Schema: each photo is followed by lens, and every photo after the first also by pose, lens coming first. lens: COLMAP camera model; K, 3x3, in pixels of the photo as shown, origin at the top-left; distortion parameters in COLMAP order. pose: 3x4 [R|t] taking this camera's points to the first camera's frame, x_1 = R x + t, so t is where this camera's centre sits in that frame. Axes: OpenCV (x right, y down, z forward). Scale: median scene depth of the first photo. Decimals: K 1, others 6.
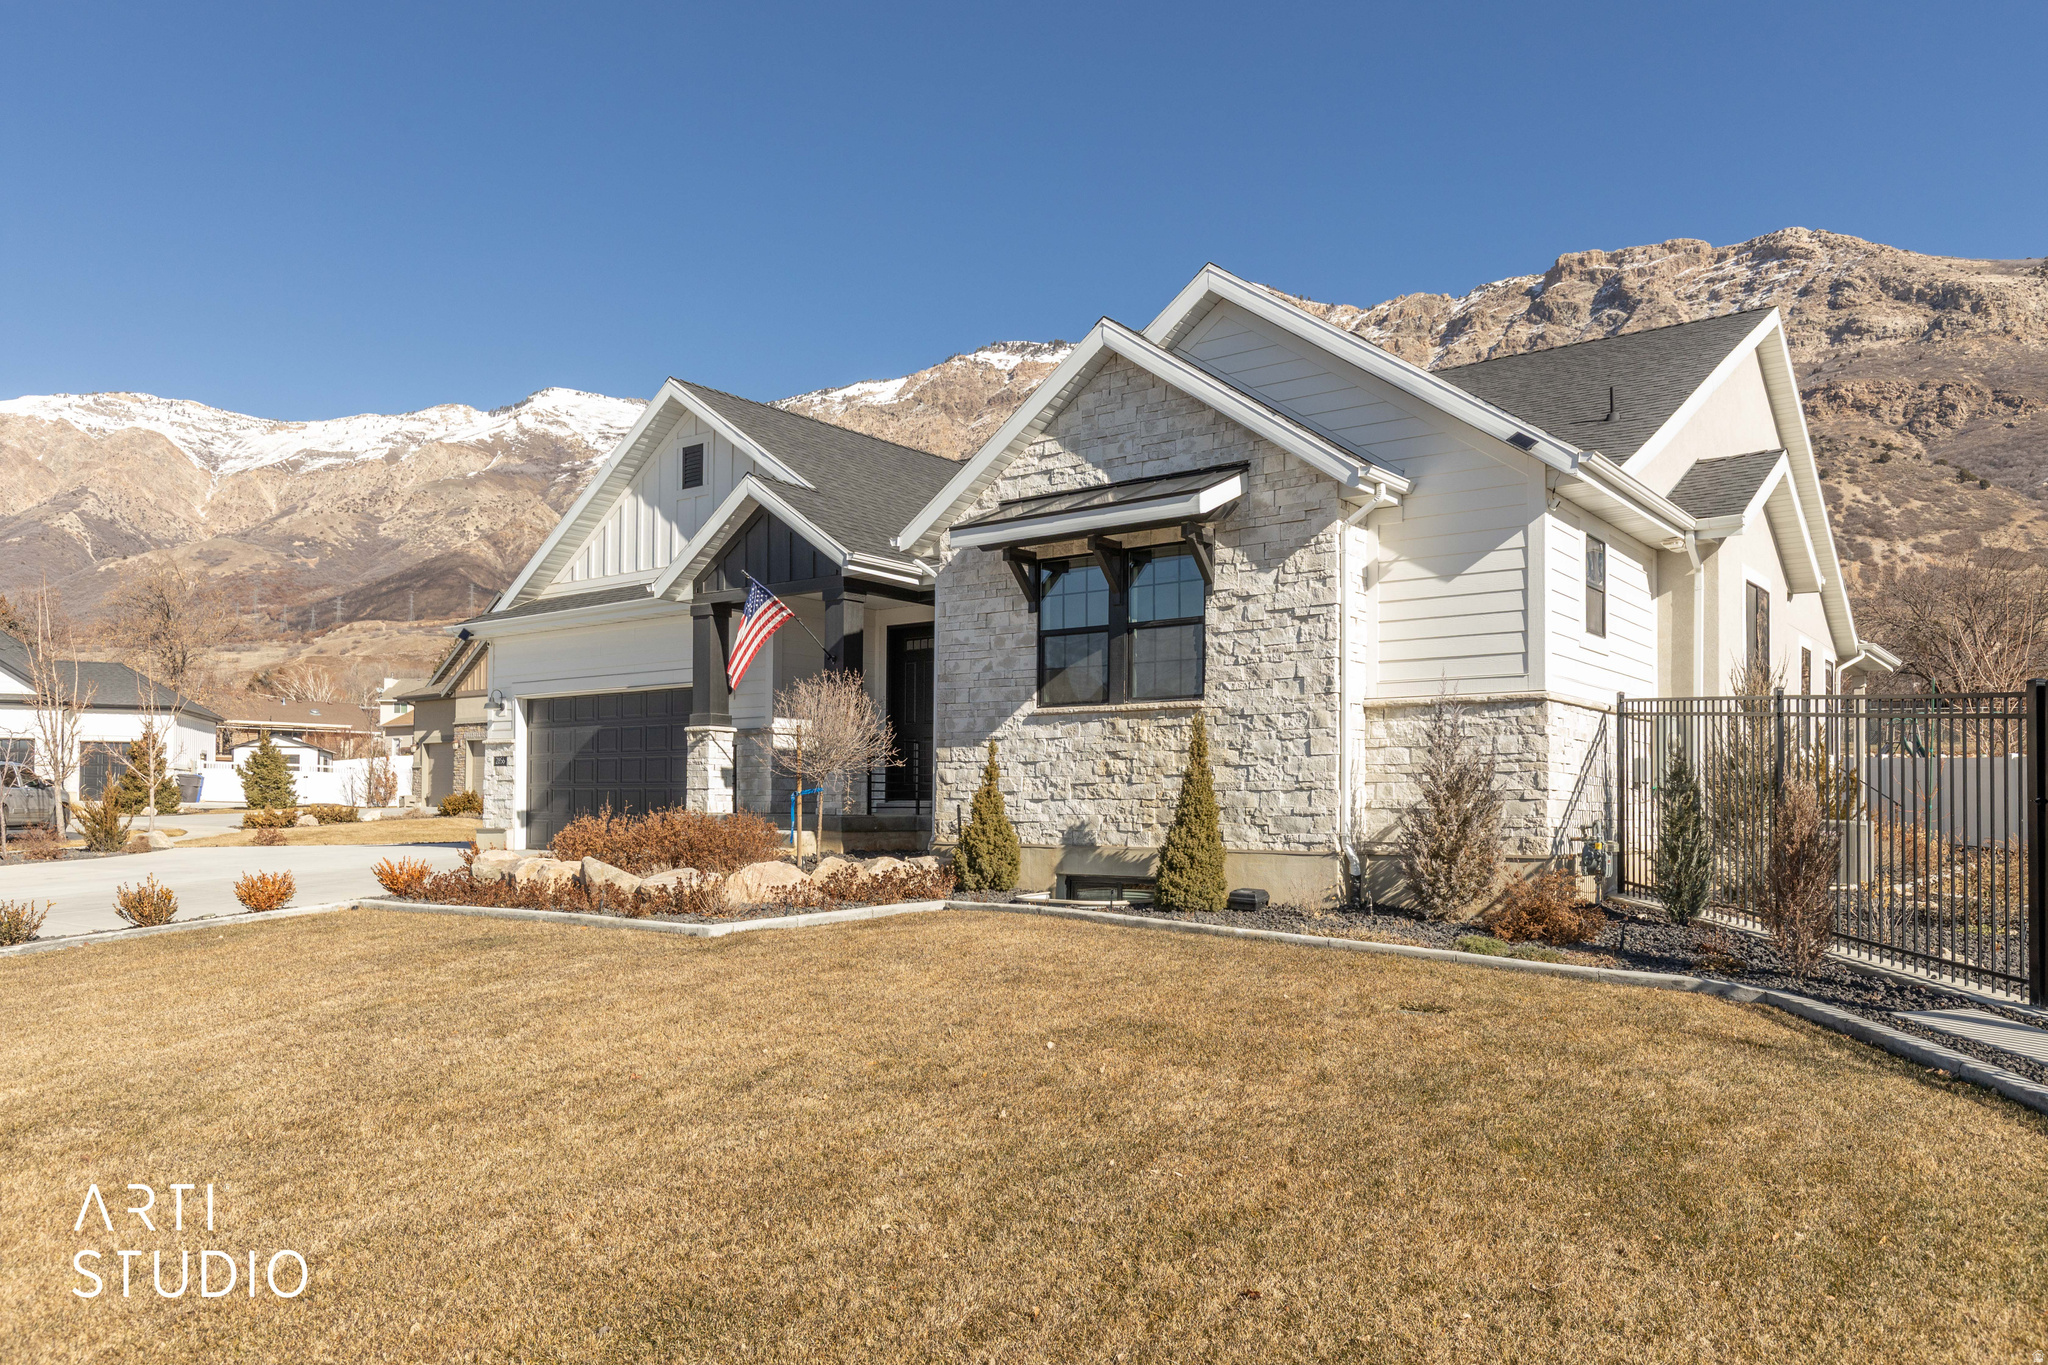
lens RADIAL K [[1559.8, 0, 1022.5], [0, 1559.8, 770.0], [0, 0, 1]] dist [-0.000797, -0.001435]
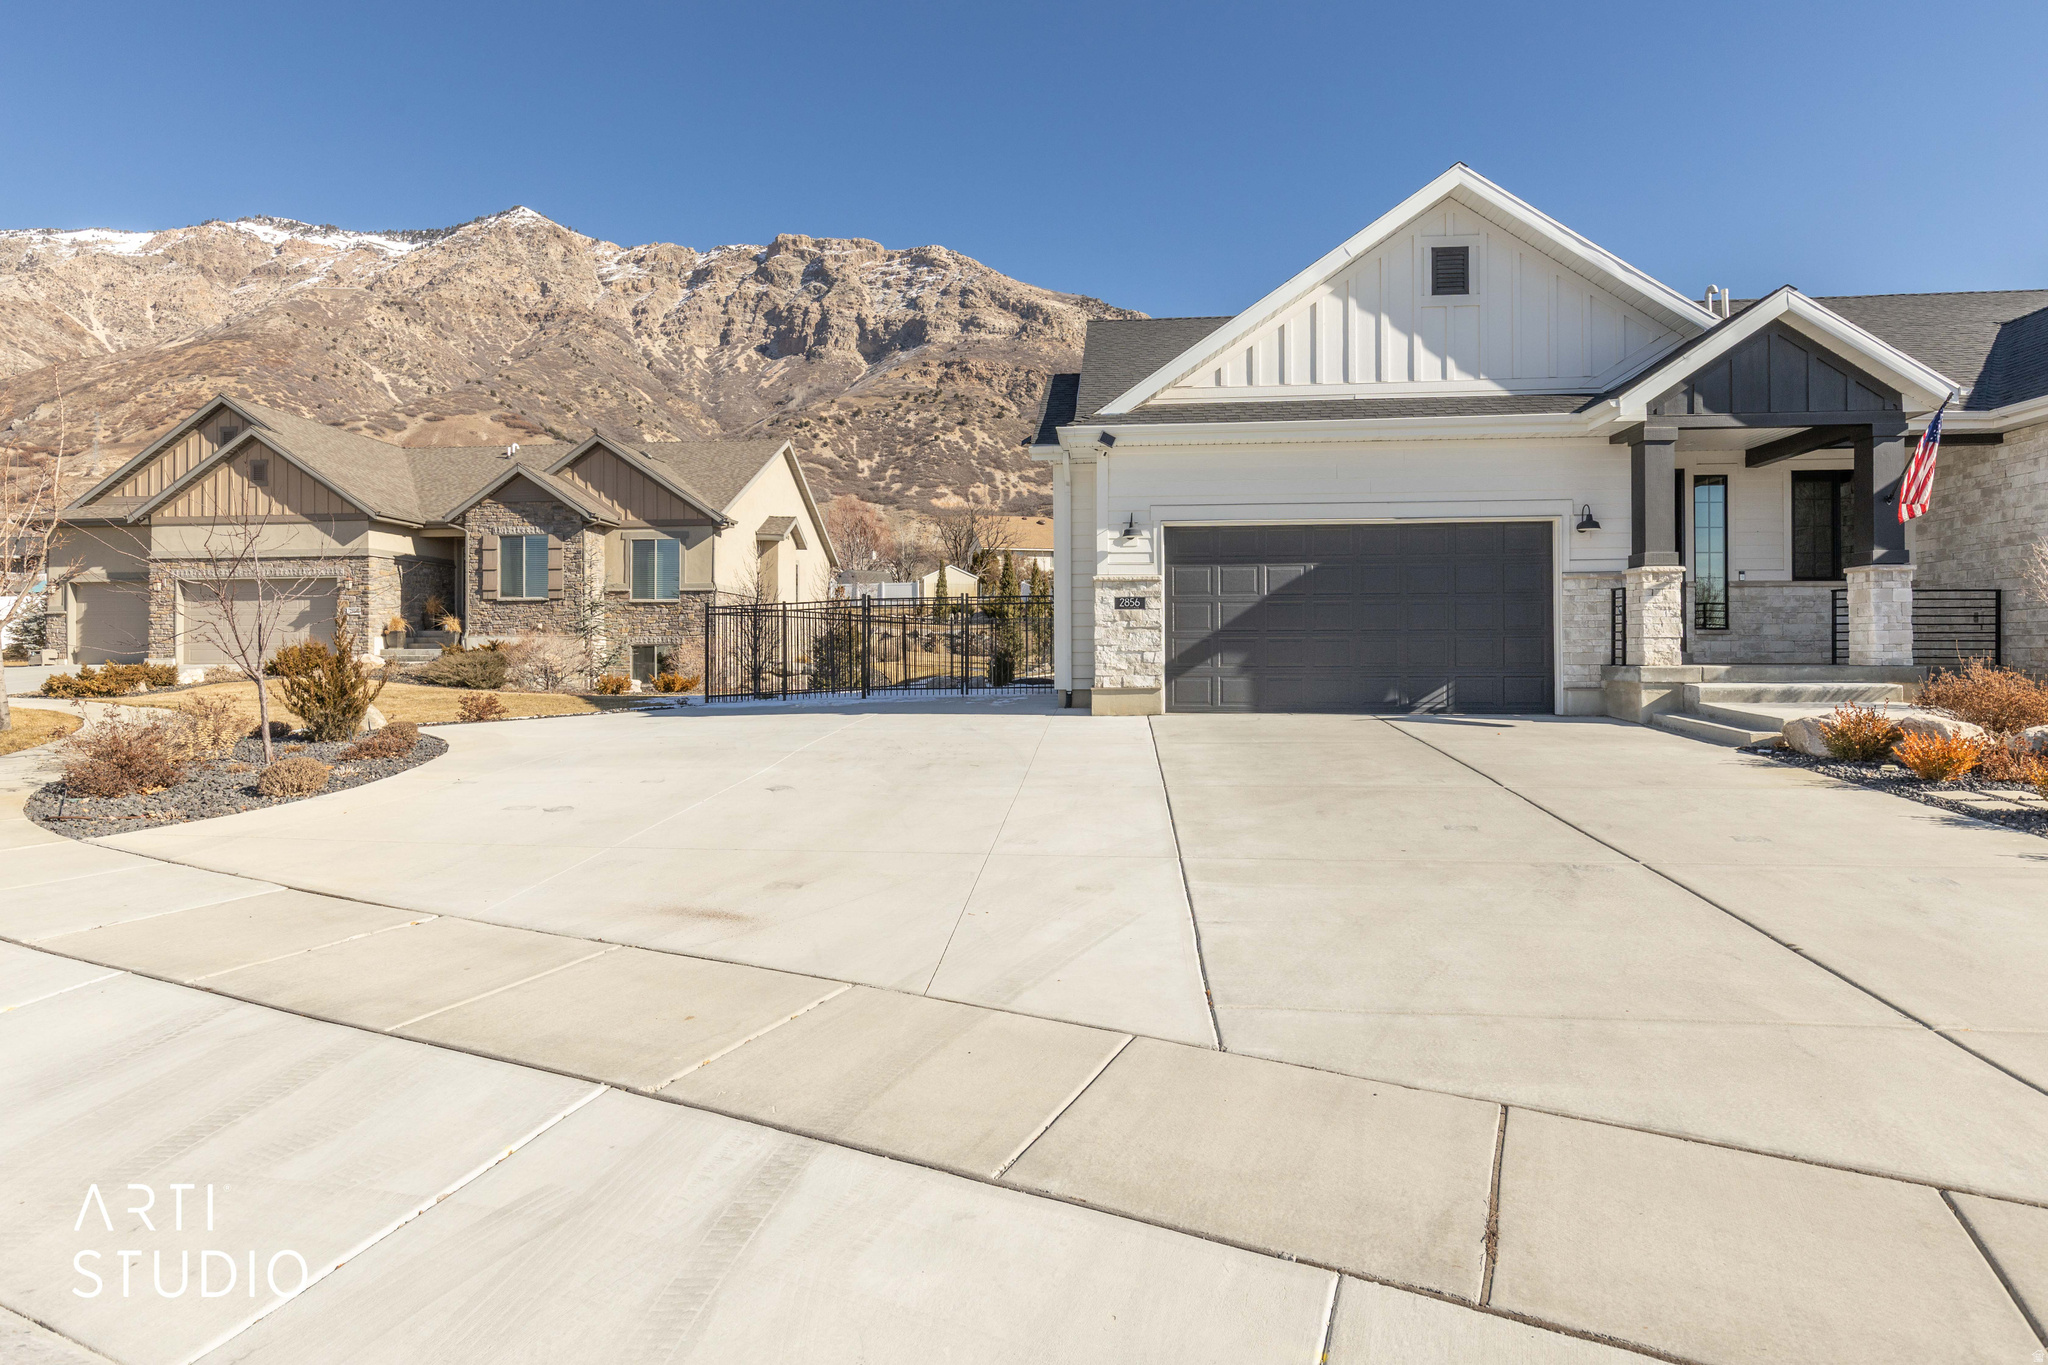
lens RADIAL K [[1210.0, 0, 1060.4], [0, 1210.0, 638.7], [0, 0, 1]] dist [0.008856, -0.002217]
pose [[0.828087, 0.000189, 0.560599, -1.054602], [-0.005551, 0.999954, 0.007861, 0.009934], [-0.560572, -0.009622, 0.828050, 0.769598]]
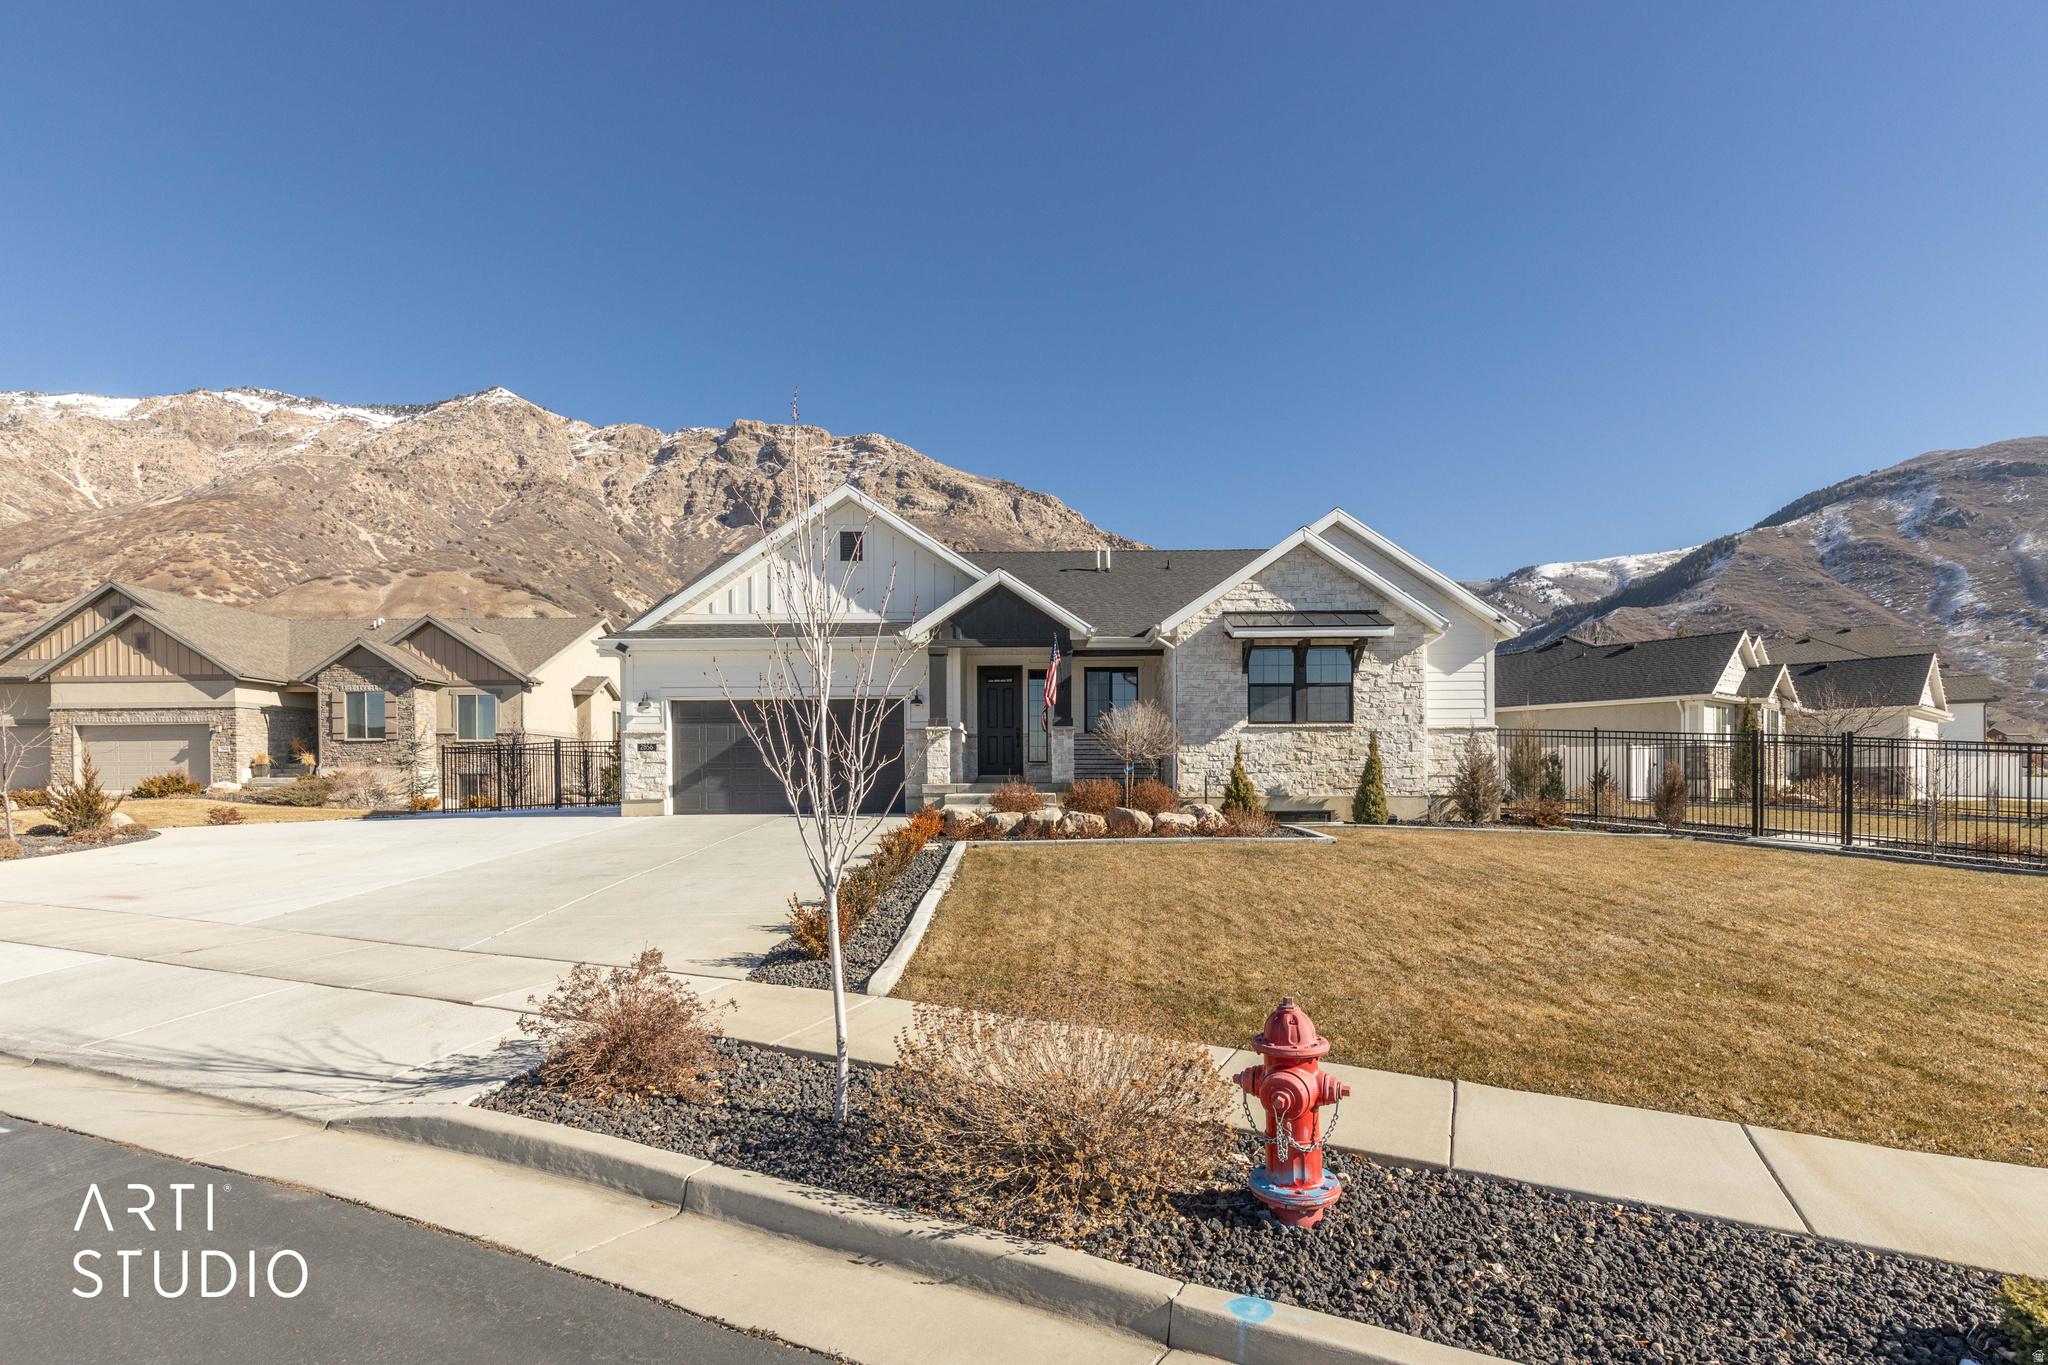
lens RADIAL K [[1007.3, 0, 1119.2], [0, 1007.3, 788.8], [0, 0, 1]] dist [-0.000090, 0.000966]
pose [[0.754372, -0.017356, 0.656217, -0.875797], [-0.002570, 0.999565, 0.029392, 0.002980], [-0.656442, -0.023859, 0.753999, 0.189676]]
